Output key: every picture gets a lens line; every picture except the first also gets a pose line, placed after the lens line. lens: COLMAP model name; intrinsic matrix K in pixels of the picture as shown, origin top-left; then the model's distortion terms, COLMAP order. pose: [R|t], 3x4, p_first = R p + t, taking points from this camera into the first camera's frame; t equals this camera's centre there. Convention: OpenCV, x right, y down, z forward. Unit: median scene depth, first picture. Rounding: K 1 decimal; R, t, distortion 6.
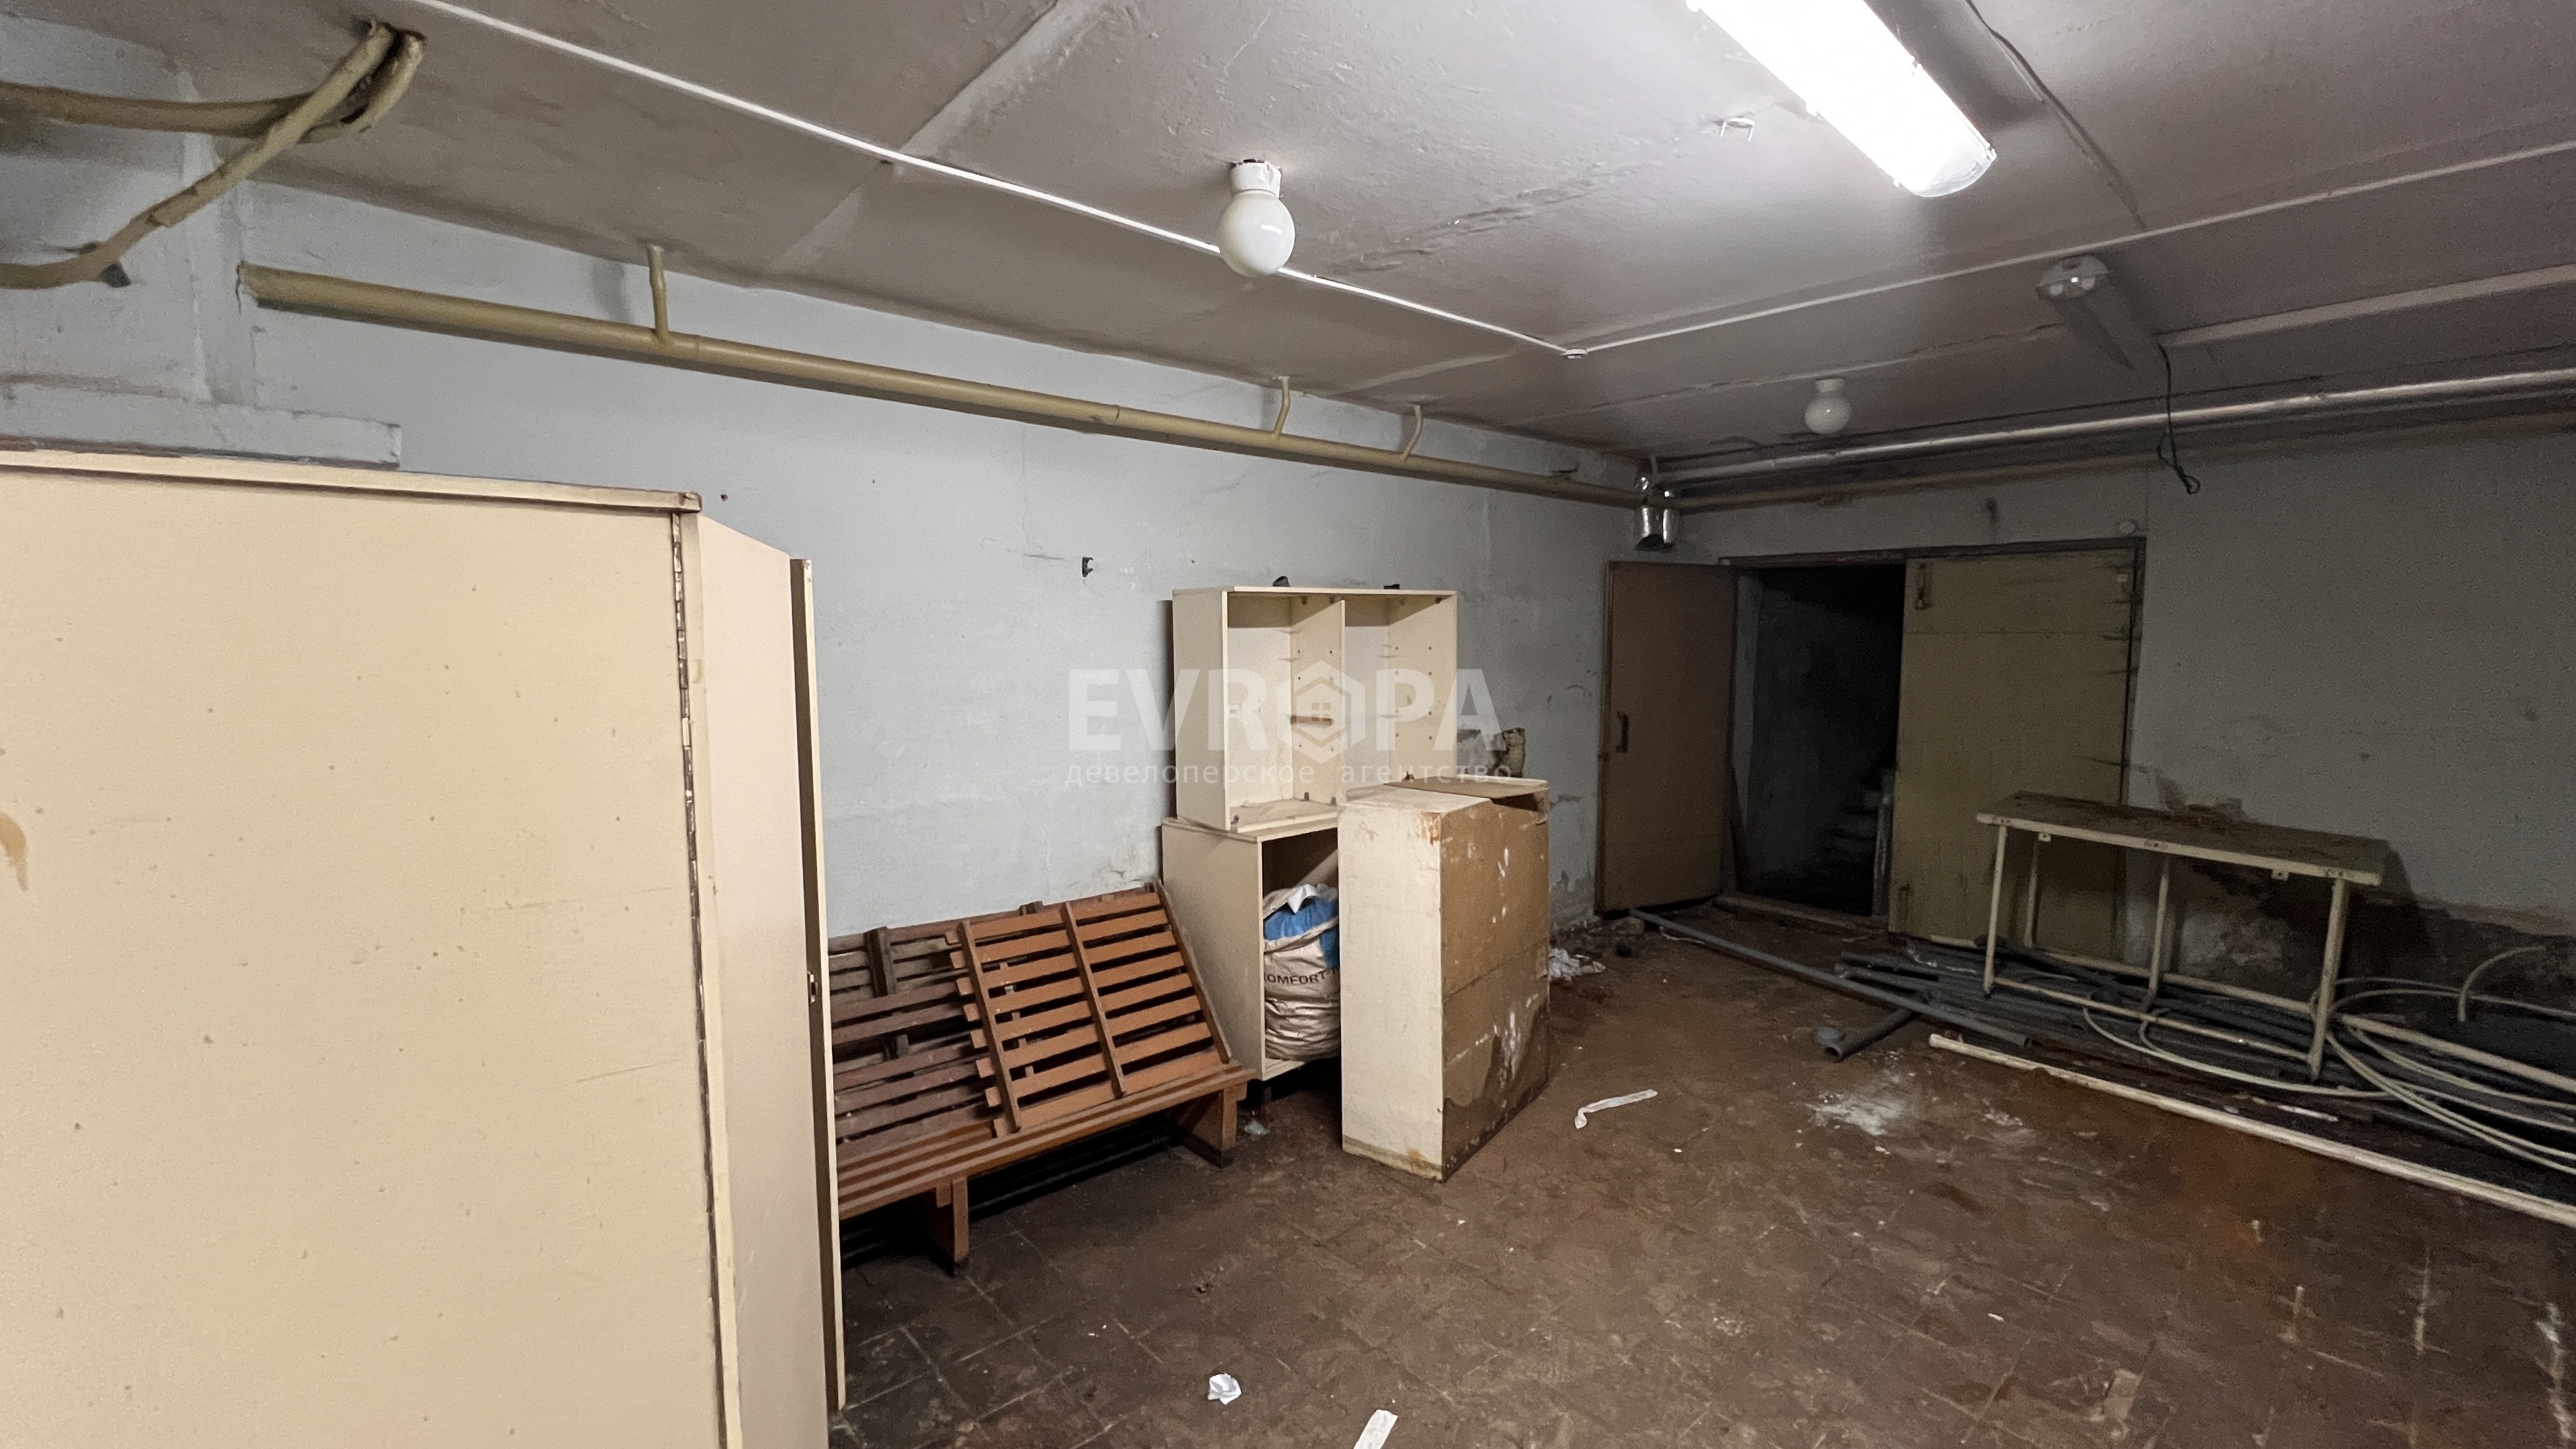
lens RADIAL K [[1027.1, 0, 1281.9], [0, 1027.1, 730.5], [0, 0, 1]] dist [-0.000912, 0.000792]
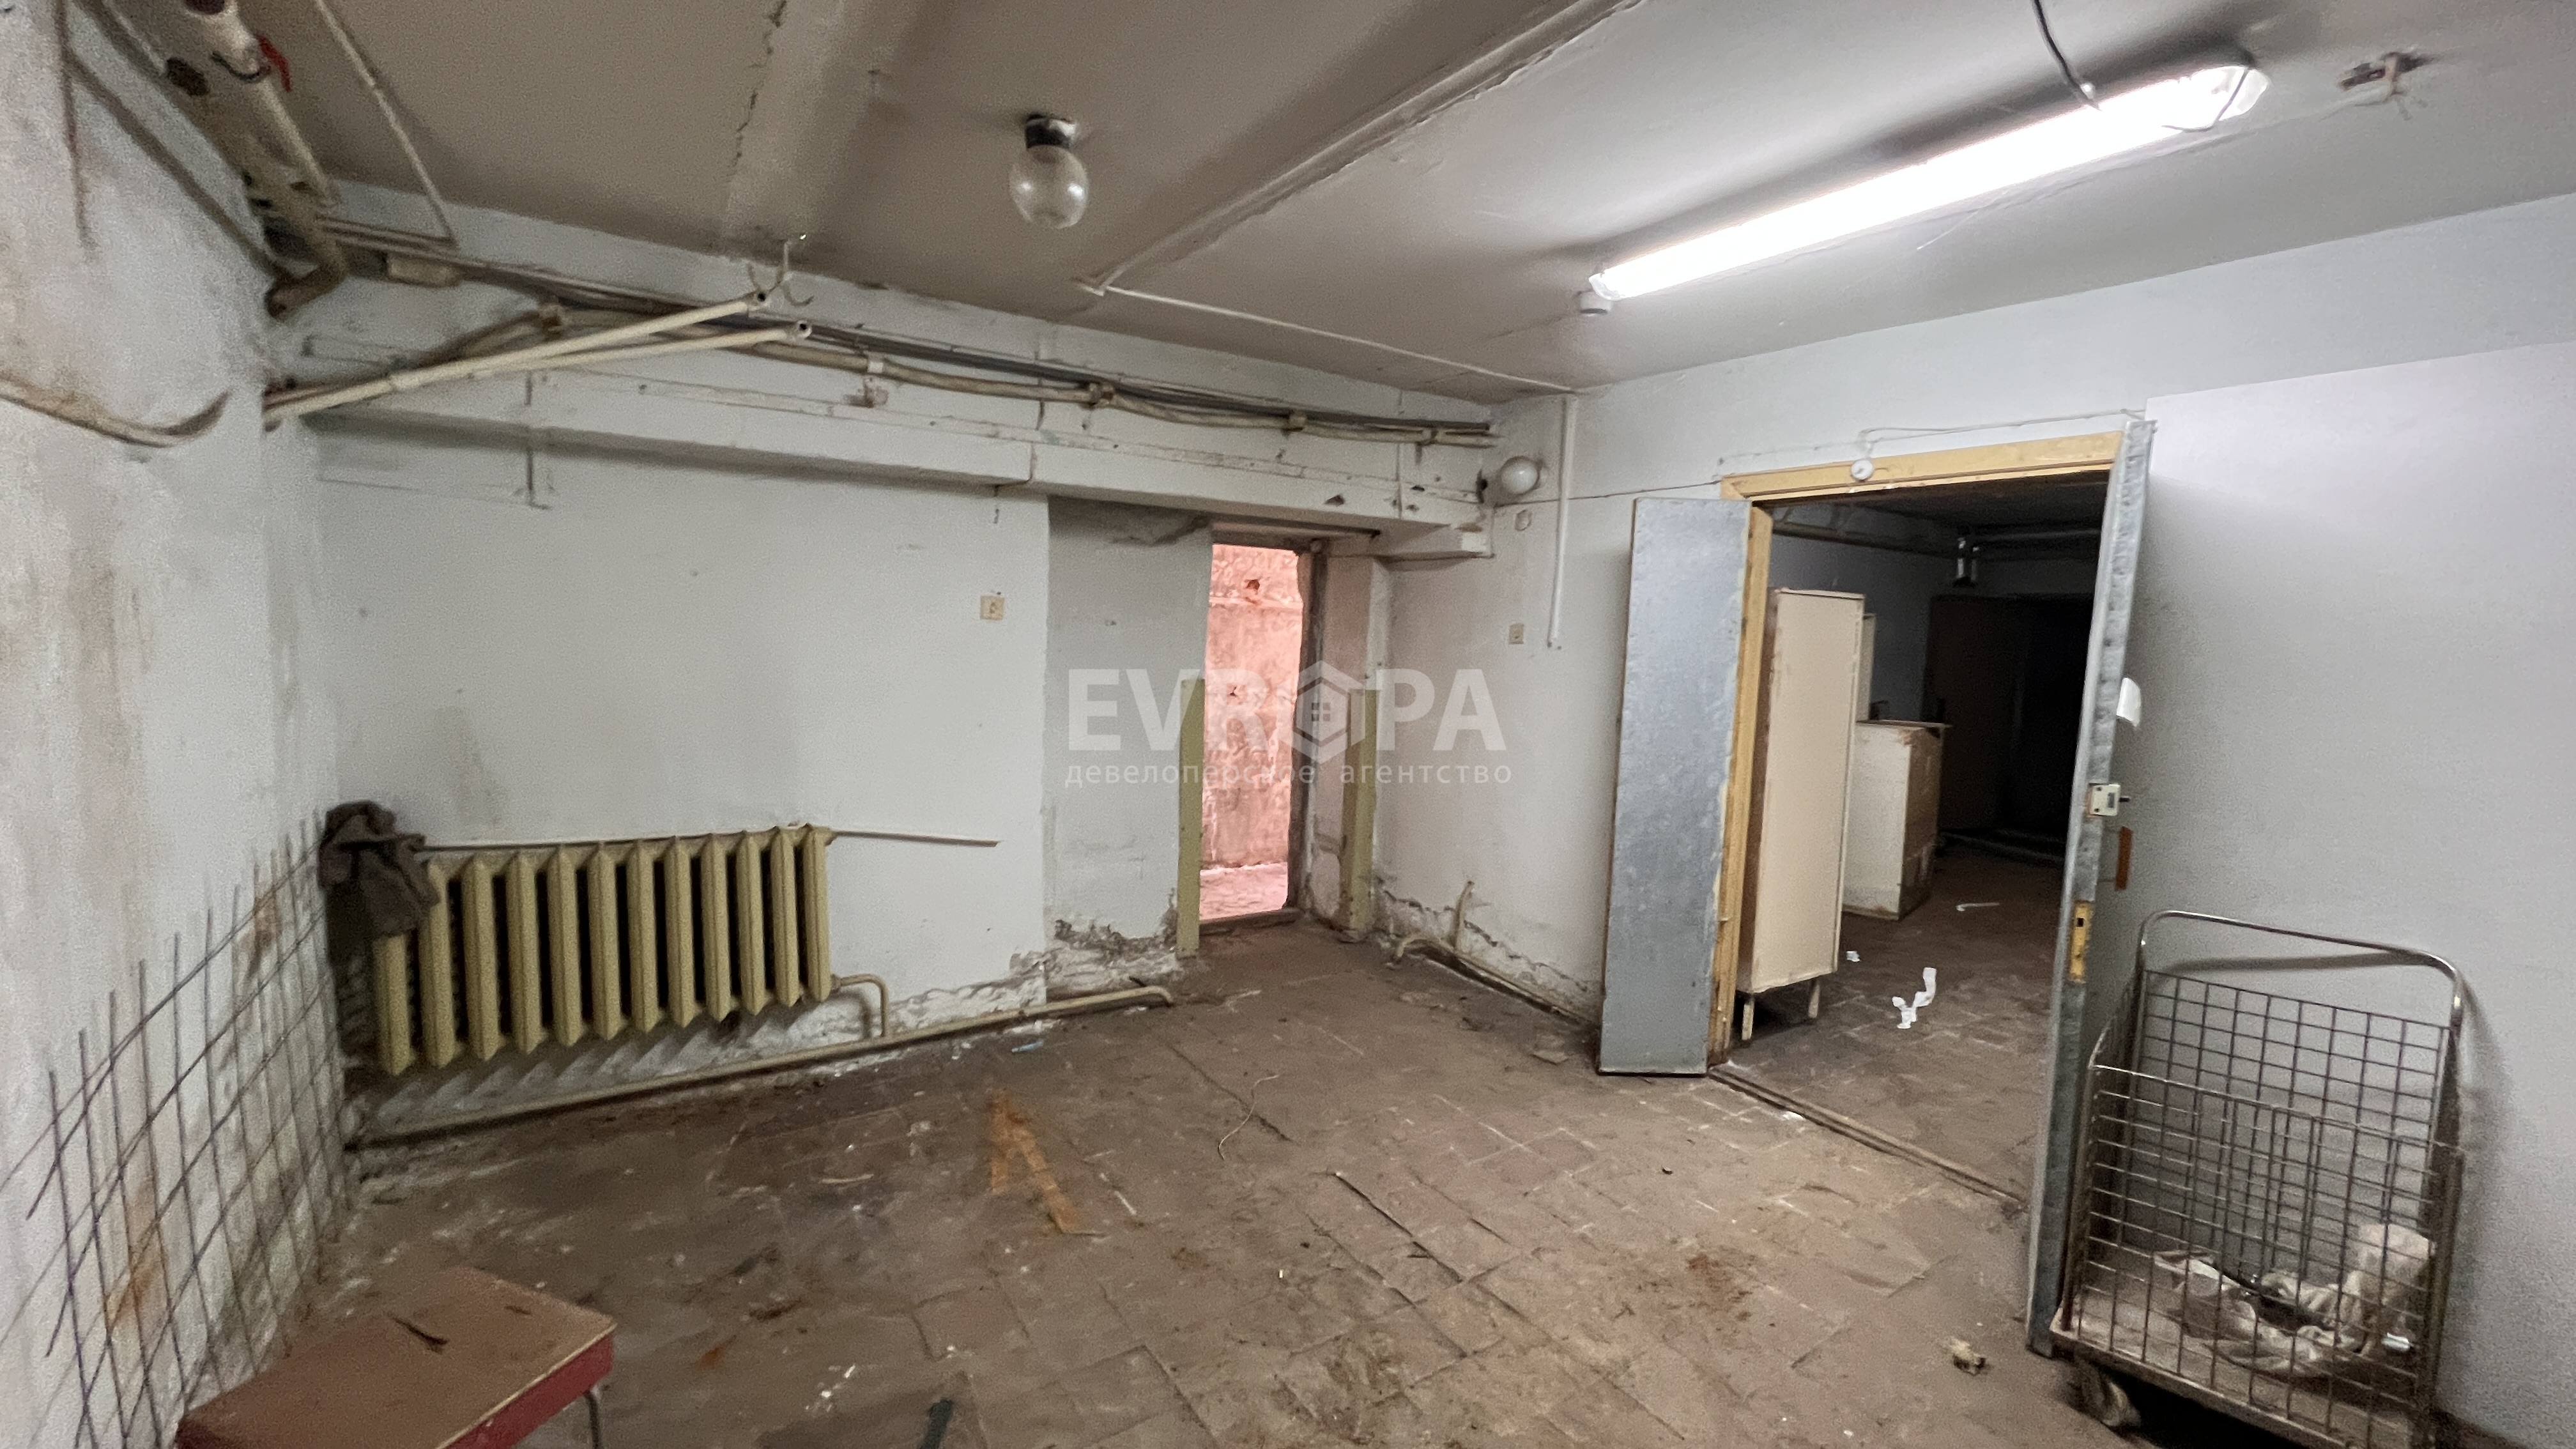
lens RADIAL K [[1027.1, 0, 1282.4], [0, 1027.1, 723.4], [0, 0, 1]] dist [-0.000912, 0.000792]
pose [[0.992040, 0.049989, -0.115573, -0.463793], [-0.050224, 0.998738, 0.000880, 0.071906], [0.115471, 0.004932, 0.993299, -0.620230]]
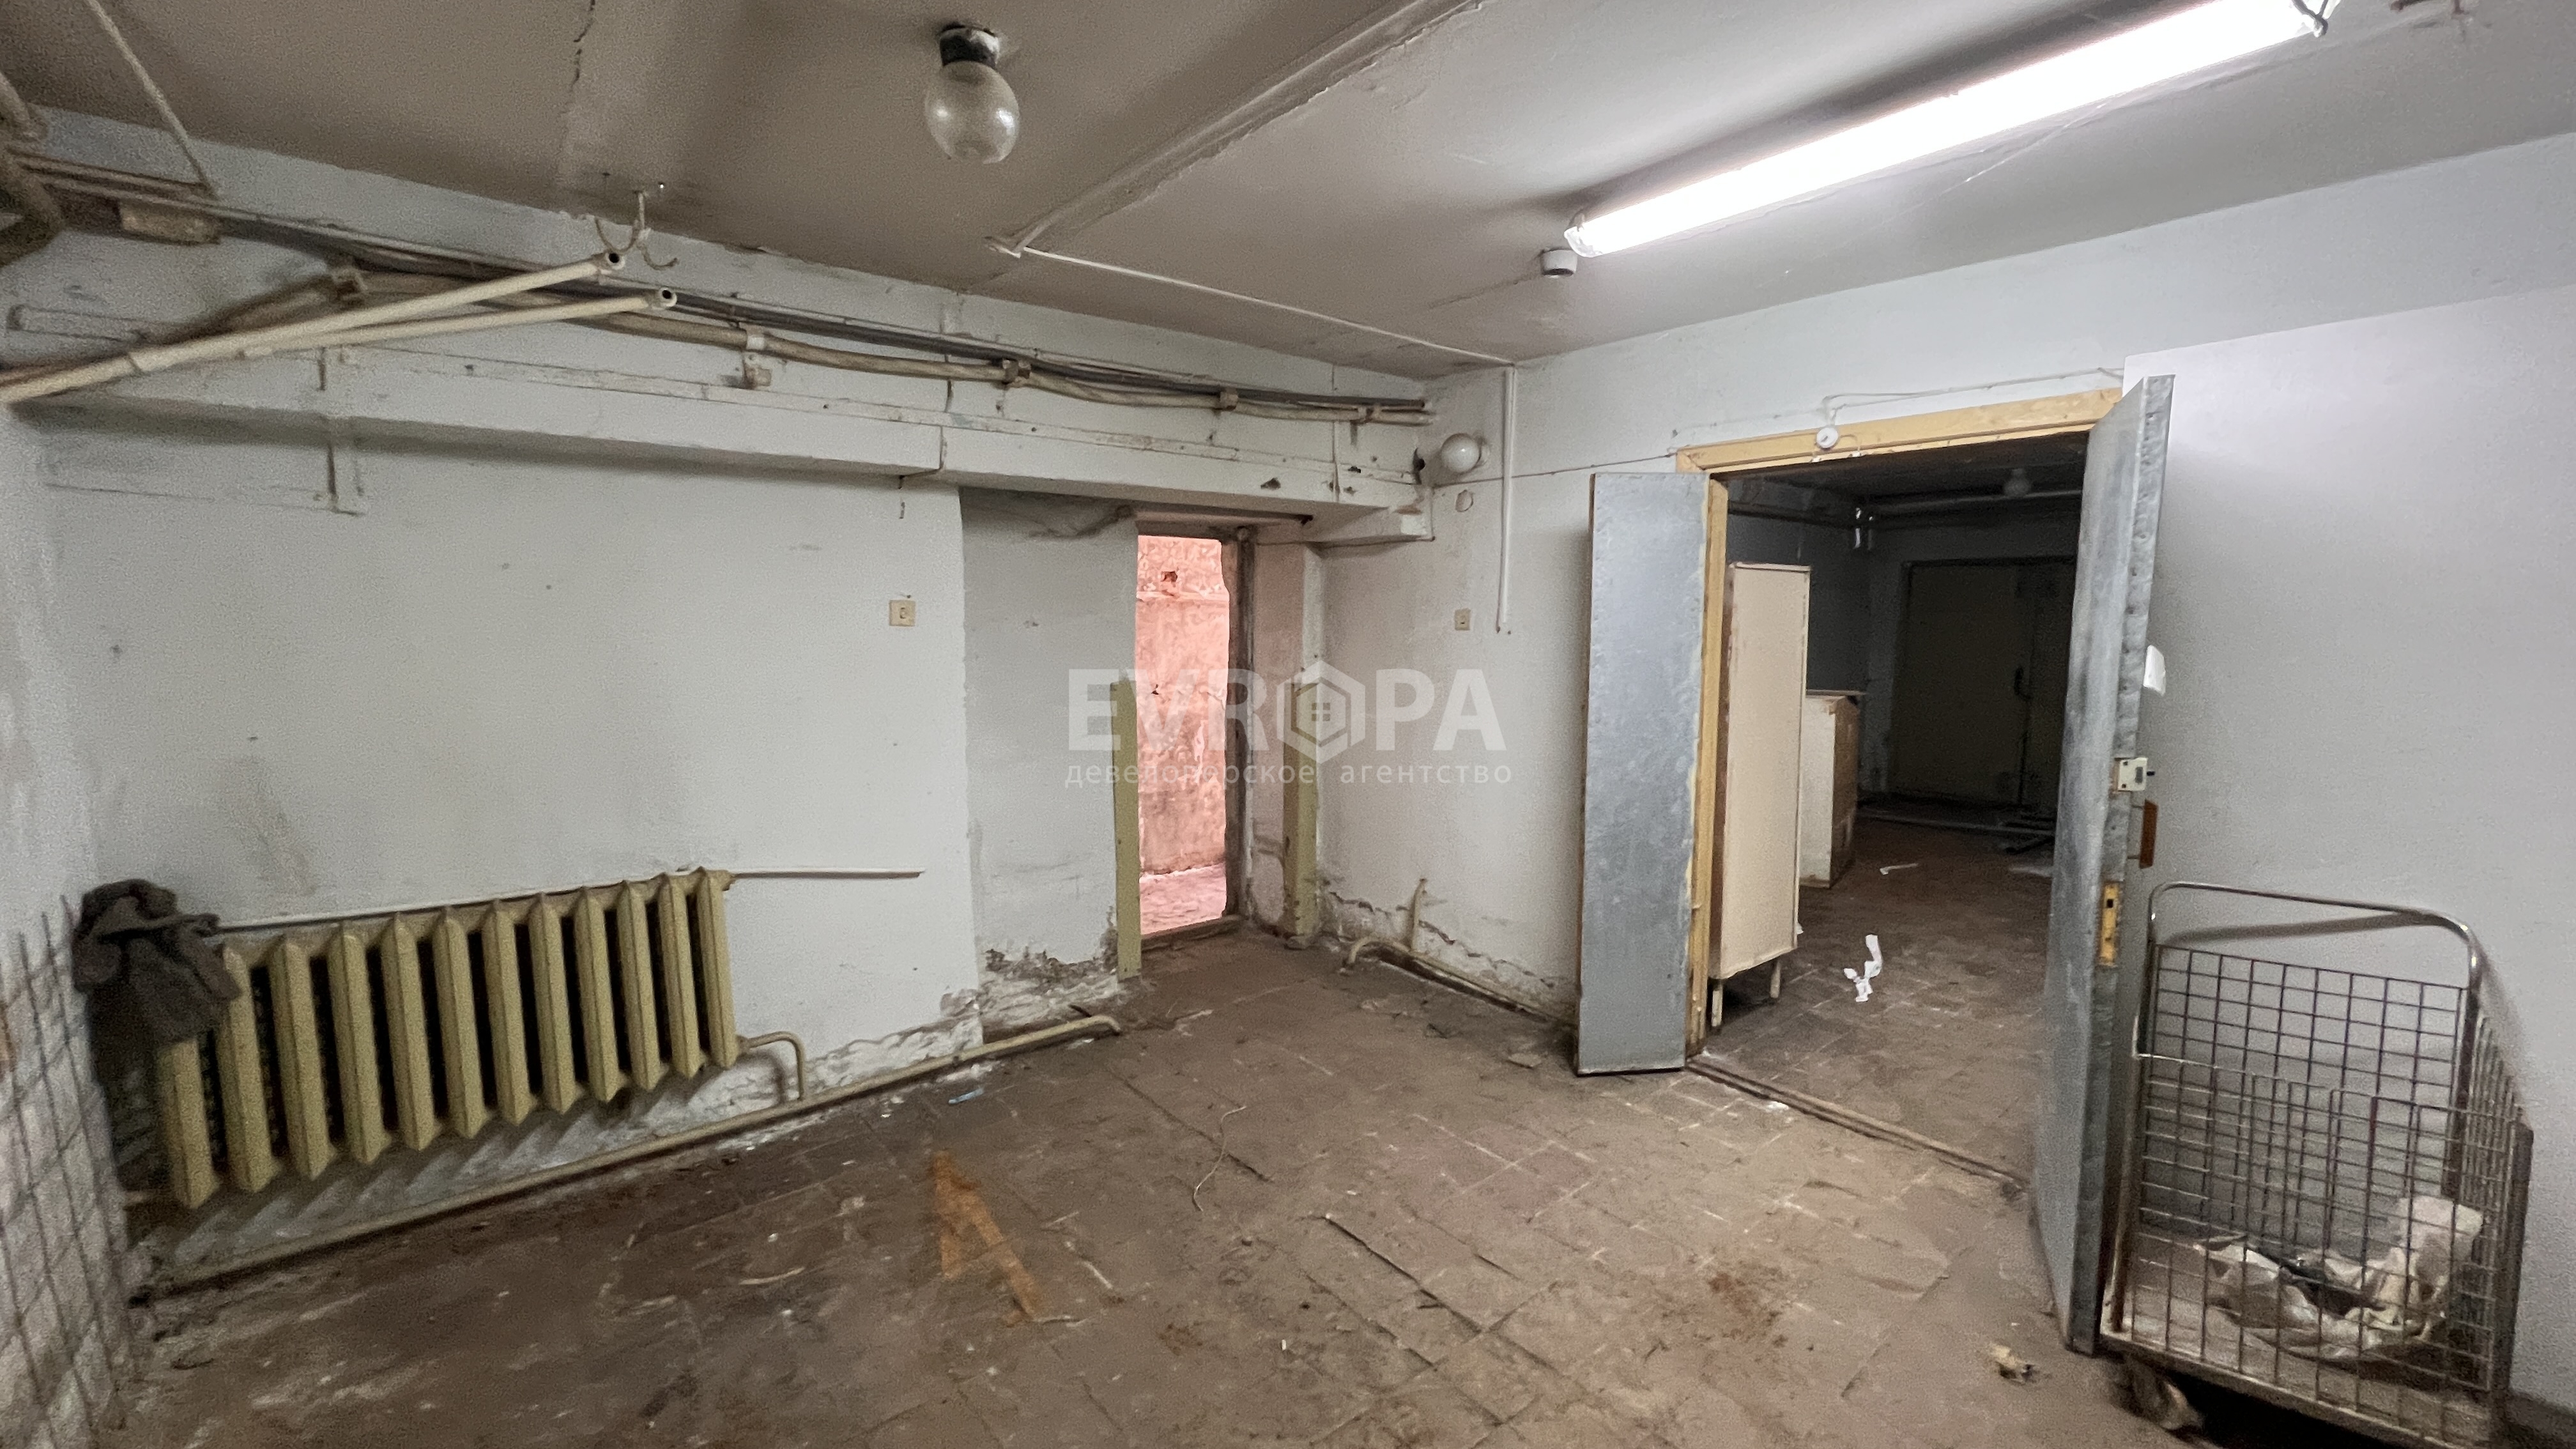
lens RADIAL K [[1027.1, 0, 1282.1], [0, 1027.1, 722.4], [0, 0, 1]] dist [-0.000912, 0.000792]
pose [[0.999810, 0.004437, -0.018972, -0.500353], [-0.004284, 0.999958, 0.008089, 0.064554], [0.019007, -0.008006, 0.999787, -0.571883]]
